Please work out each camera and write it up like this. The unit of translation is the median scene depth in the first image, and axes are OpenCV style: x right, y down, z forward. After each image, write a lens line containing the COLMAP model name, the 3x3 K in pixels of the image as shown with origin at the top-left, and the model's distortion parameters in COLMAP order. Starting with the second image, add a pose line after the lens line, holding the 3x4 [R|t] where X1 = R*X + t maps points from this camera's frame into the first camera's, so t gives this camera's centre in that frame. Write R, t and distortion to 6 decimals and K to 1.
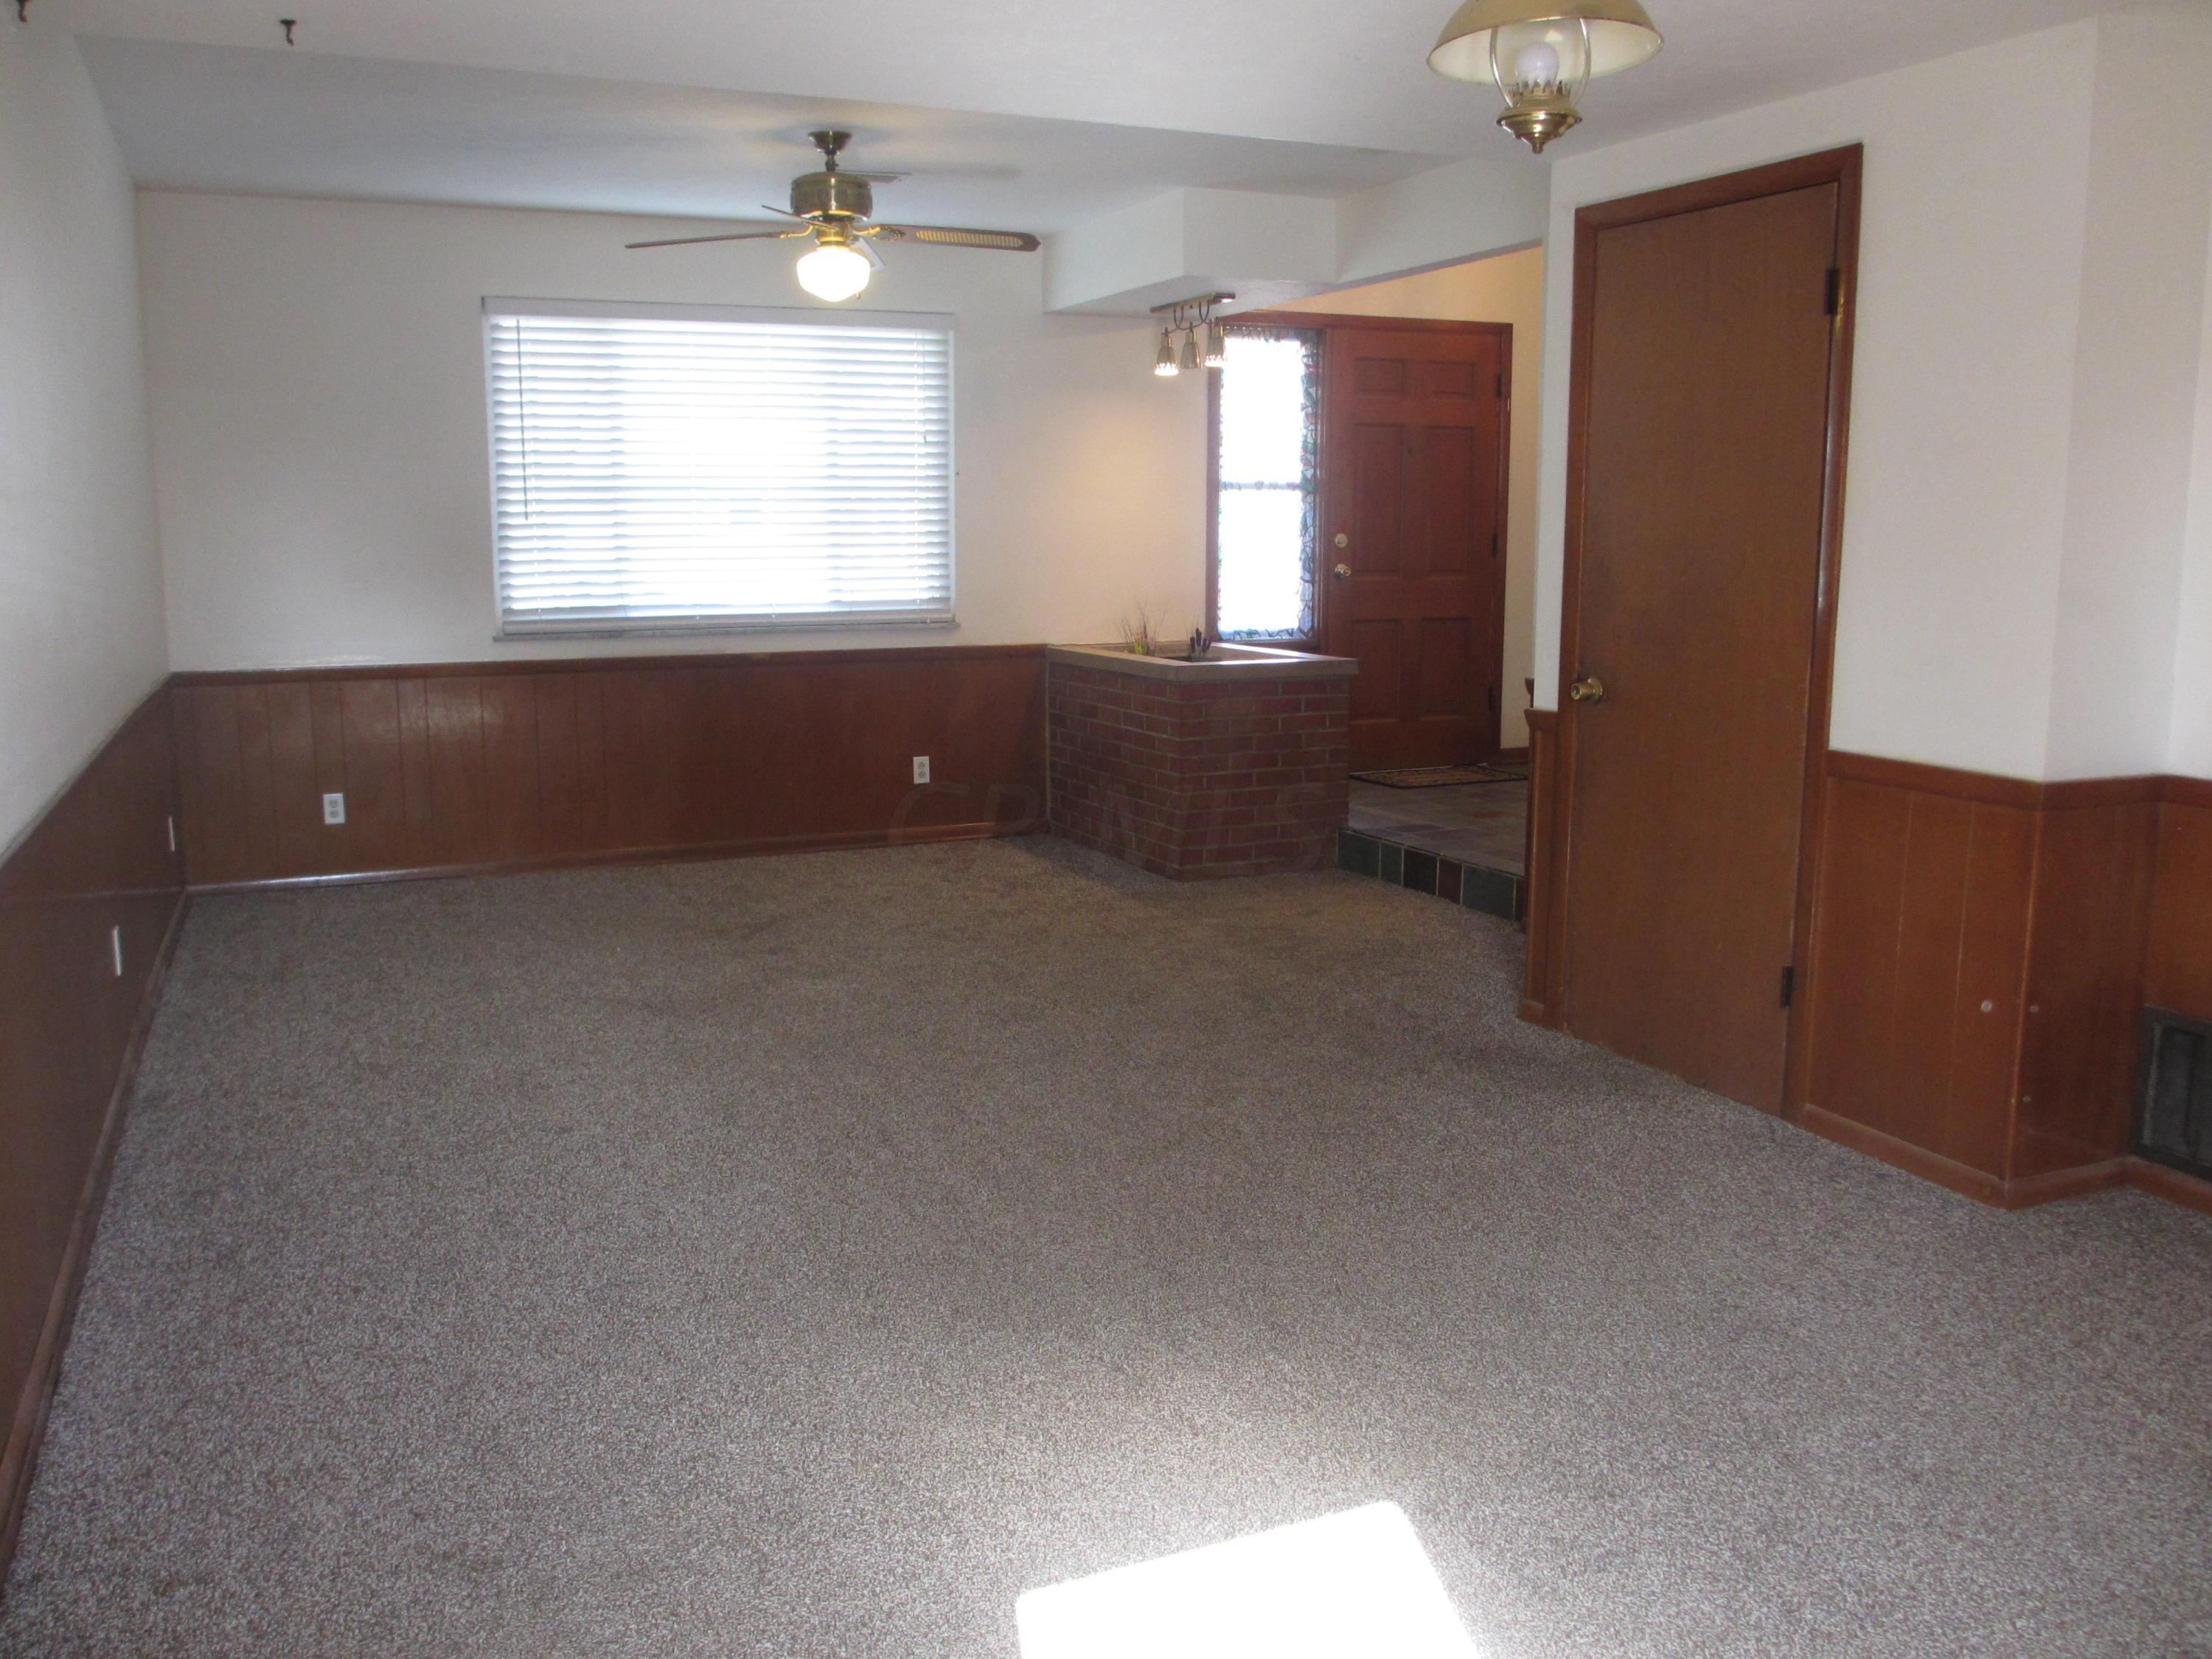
lens RADIAL K [[1845.9, 0, 1108.8], [0, 1845.9, 829.2], [0, 0, 1]] dist [-0.058231, 0.030805]
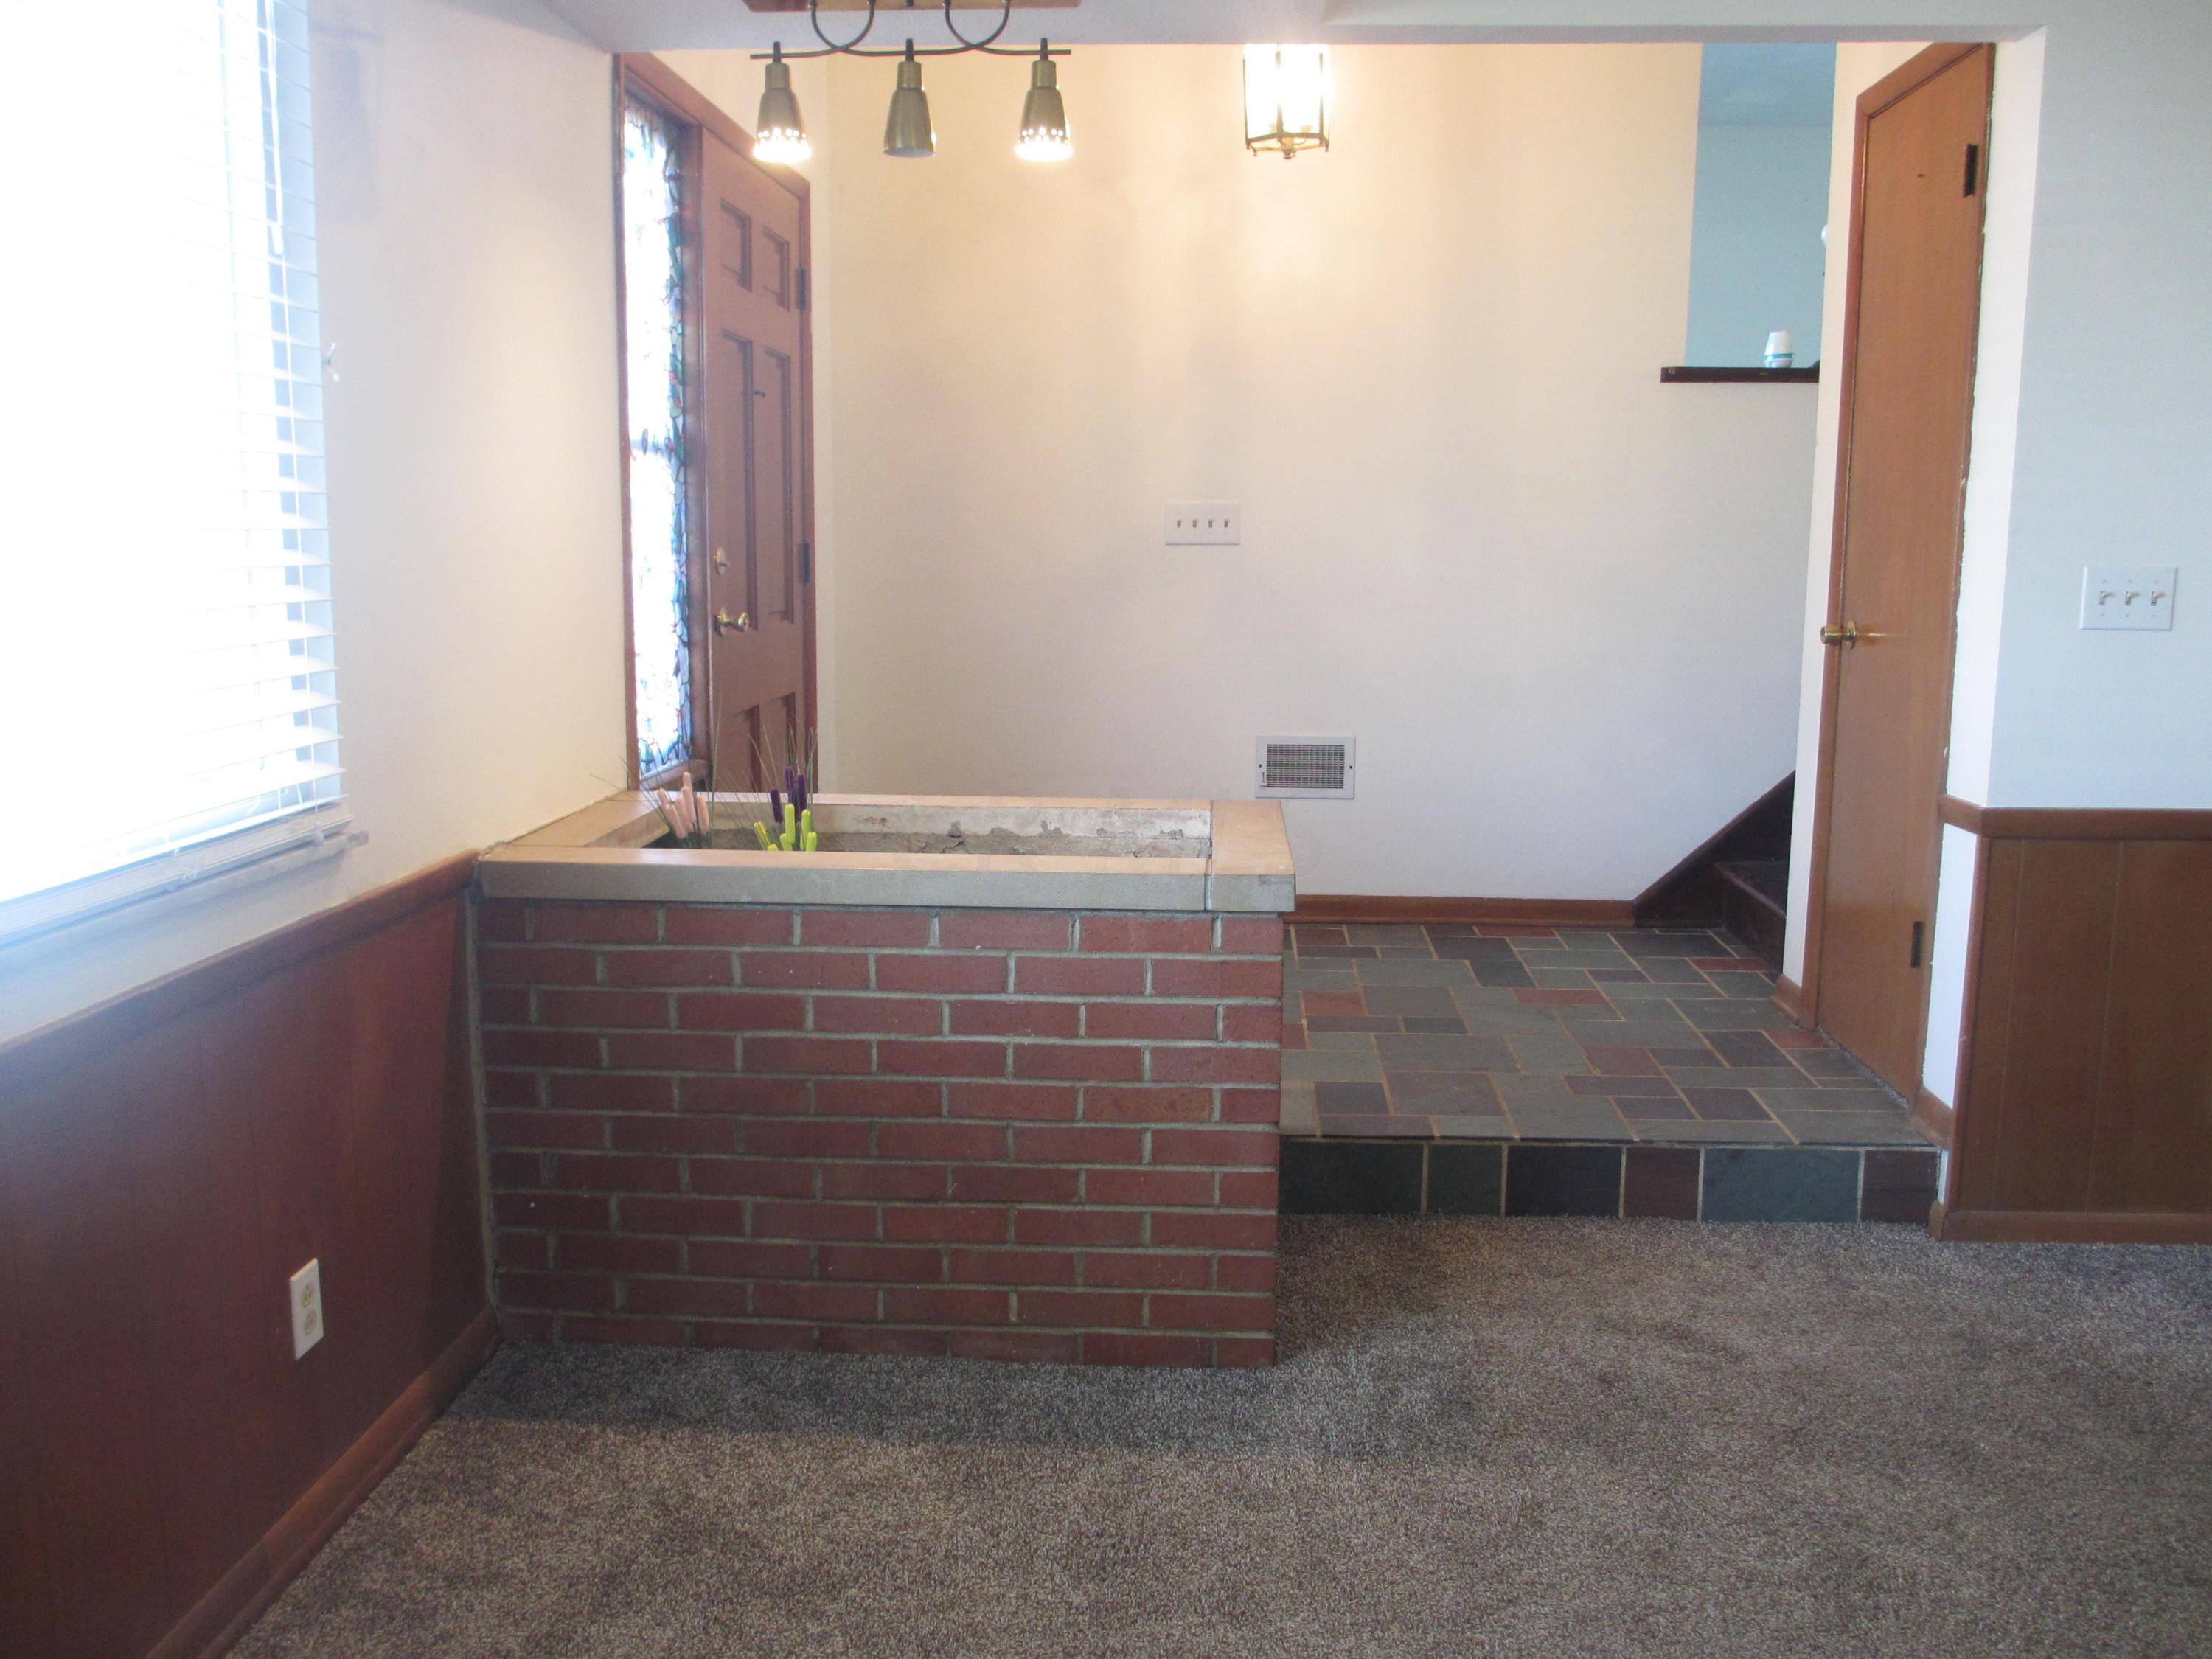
lens RADIAL K [[1845.9, 0, 1102.9], [0, 1845.9, 832.1], [0, 0, 1]] dist [-0.058231, 0.030805]
pose [[0.475688, -0.138142, 0.868699, -0.301593], [0.136242, 0.987244, 0.082389, -0.121992], [-0.868999, 0.079162, 0.488440, 0.738210]]
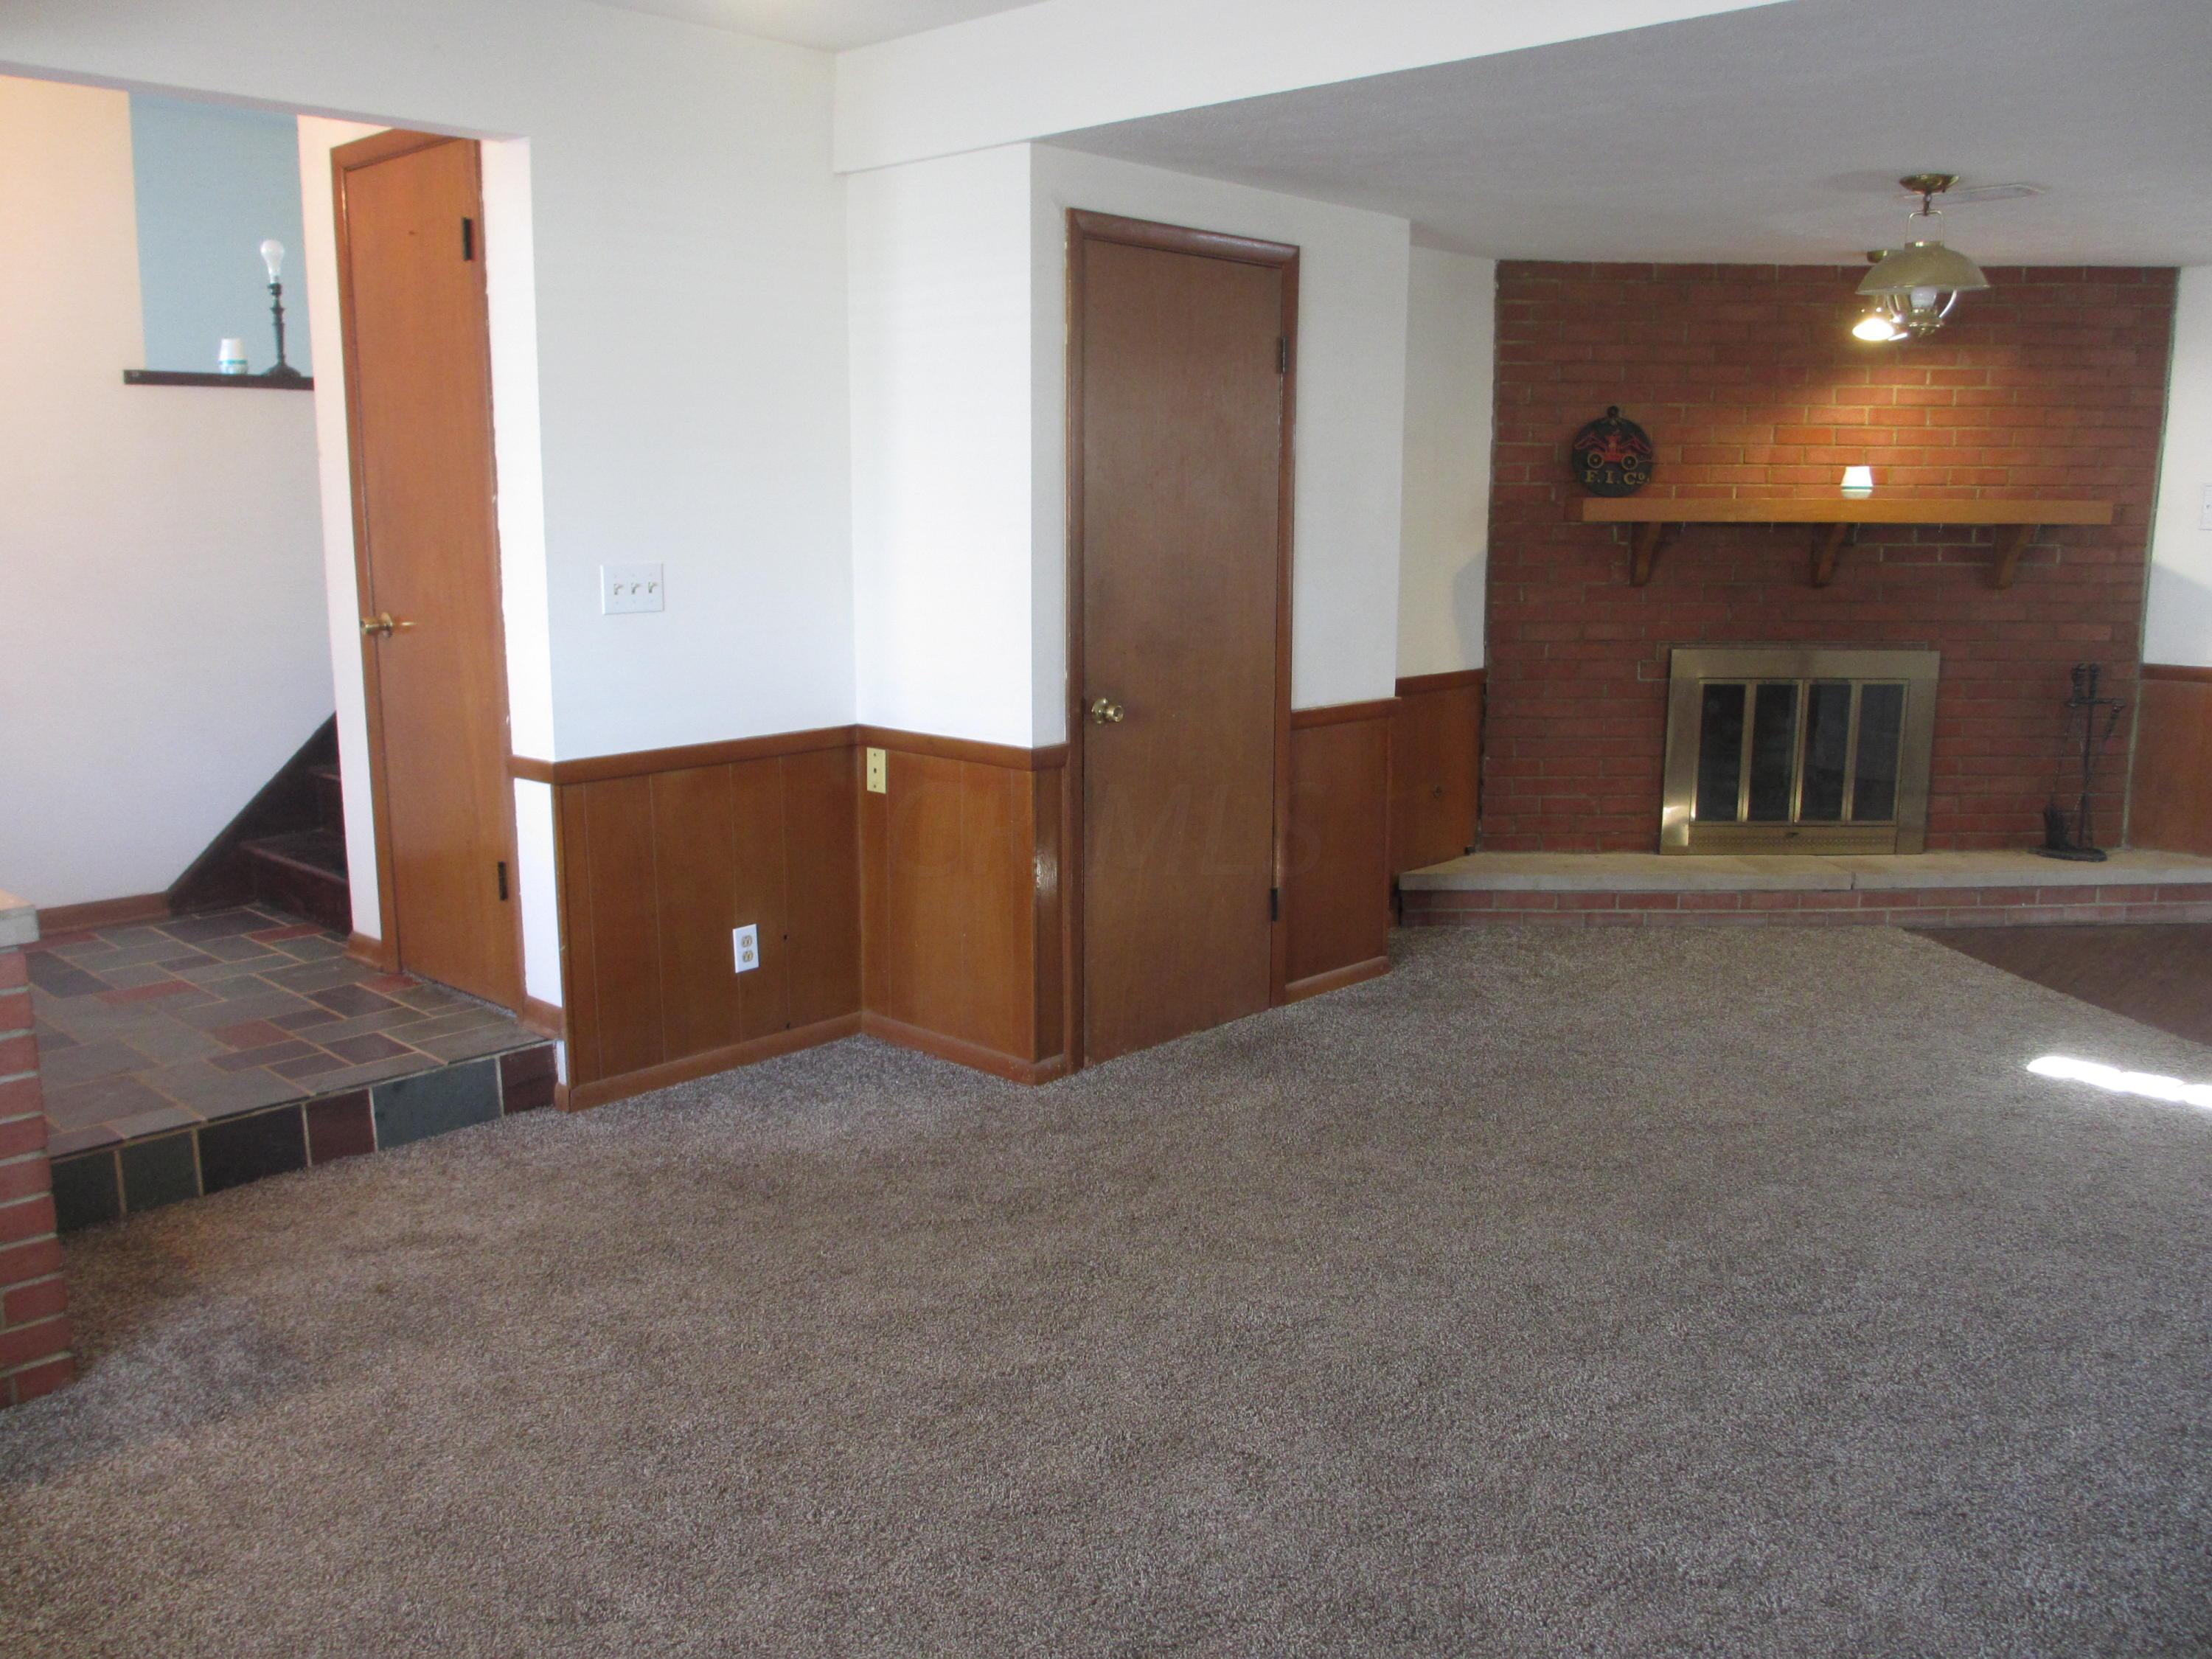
lens RADIAL K [[1845.9, 0, 1110.3], [0, 1845.9, 831.5], [0, 0, 1]] dist [-0.058231, 0.030805]
pose [[-0.378613, -0.167573, 0.910259, -0.384858], [0.145667, 0.960429, 0.237398, -0.148806], [-0.914020, 0.222477, -0.339221, 0.806311]]
